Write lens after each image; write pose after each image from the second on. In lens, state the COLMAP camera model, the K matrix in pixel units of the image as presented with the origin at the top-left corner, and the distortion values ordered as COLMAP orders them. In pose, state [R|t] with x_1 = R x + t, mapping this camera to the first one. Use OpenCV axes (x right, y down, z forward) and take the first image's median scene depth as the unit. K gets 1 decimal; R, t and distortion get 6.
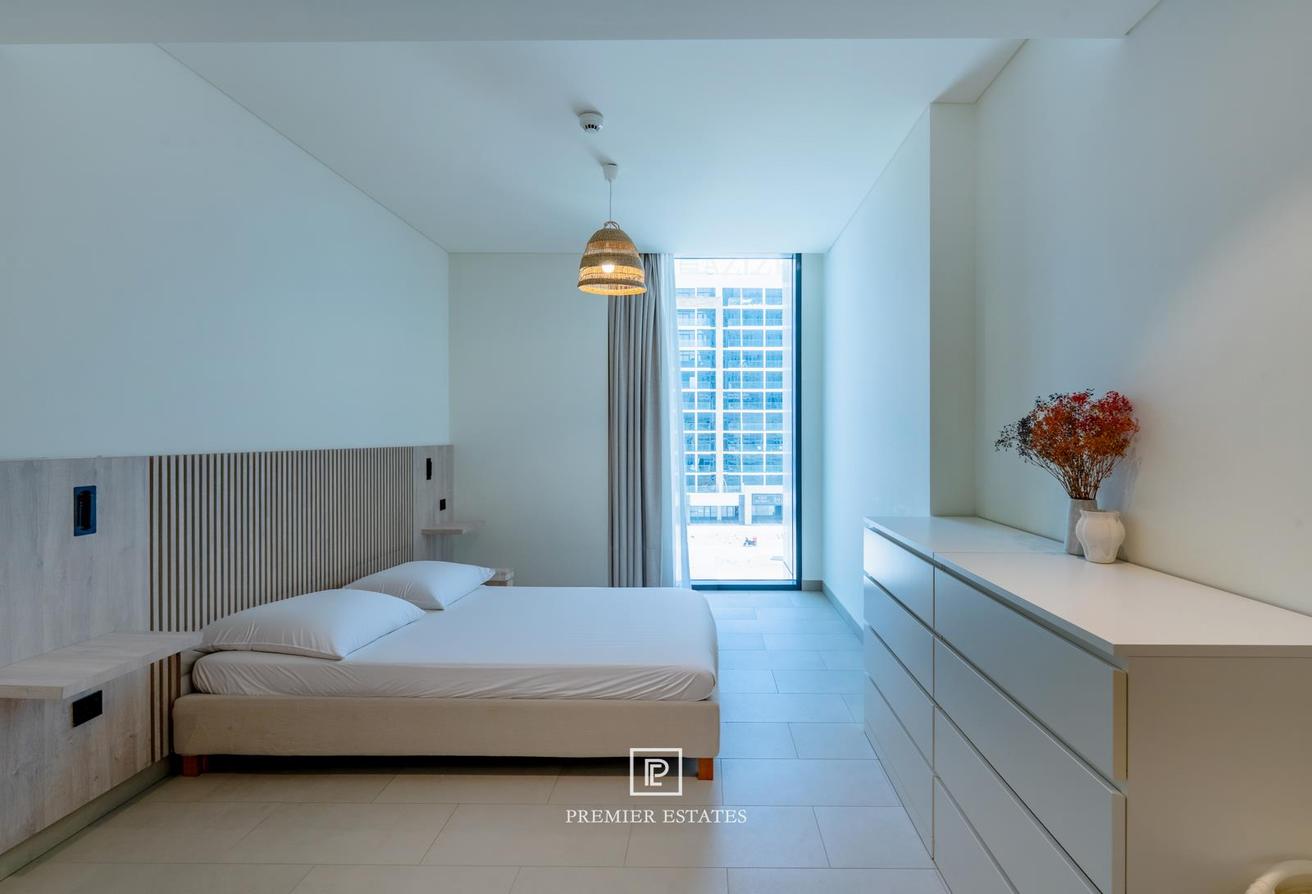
lens RADIAL K [[612.7, 0, 641.4], [0, 612.7, 434.9], [0, 0, 1]] dist [-0.002234, -0.000029]
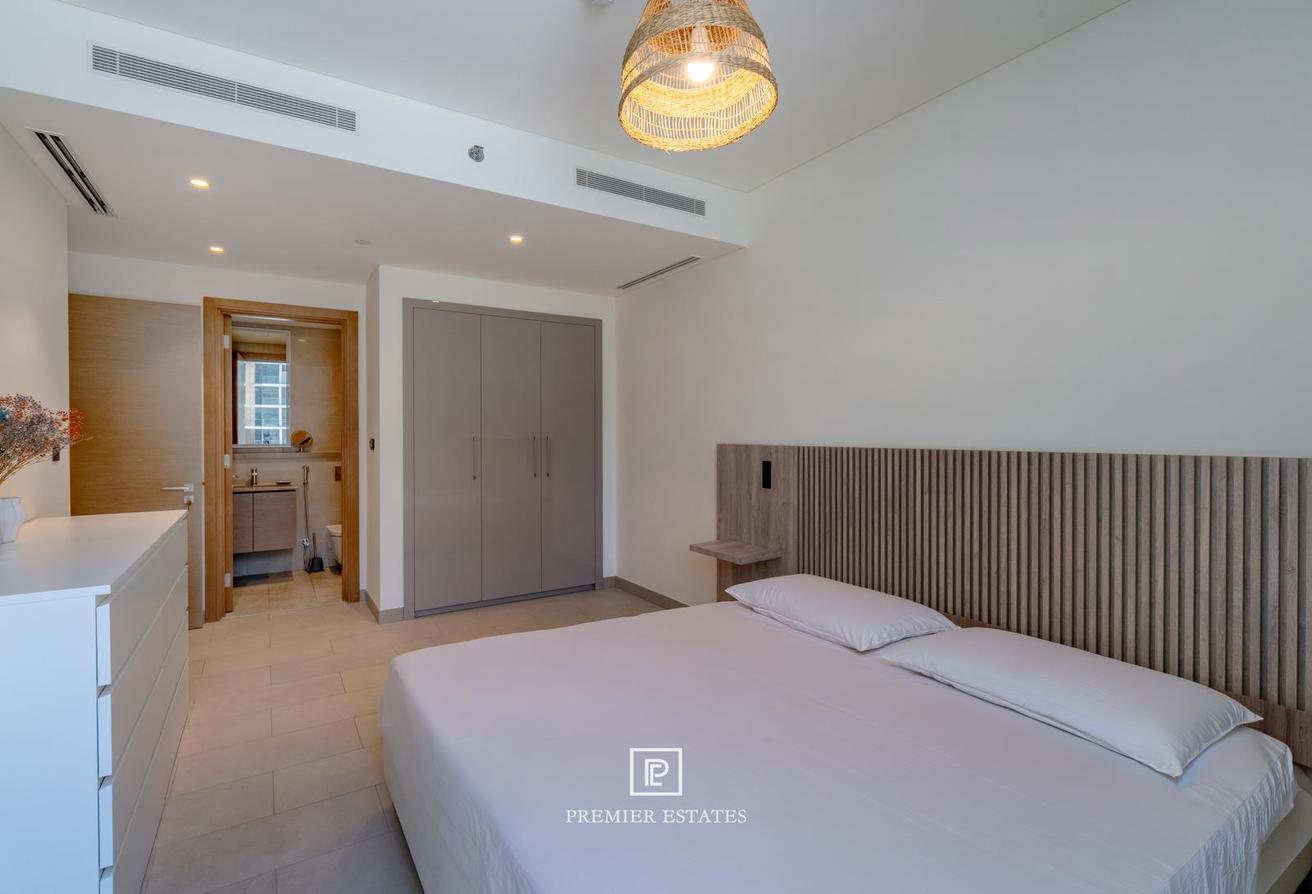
lens RADIAL K [[612.7, 0, 641.4], [0, 612.7, 434.9], [0, 0, 1]] dist [-0.002234, -0.000029]
pose [[-0.790425, 0.017238, -0.612316, 0.426255], [0.014447, 0.999851, 0.009499, -0.013111], [0.612388, -0.001338, -0.790556, 2.014893]]
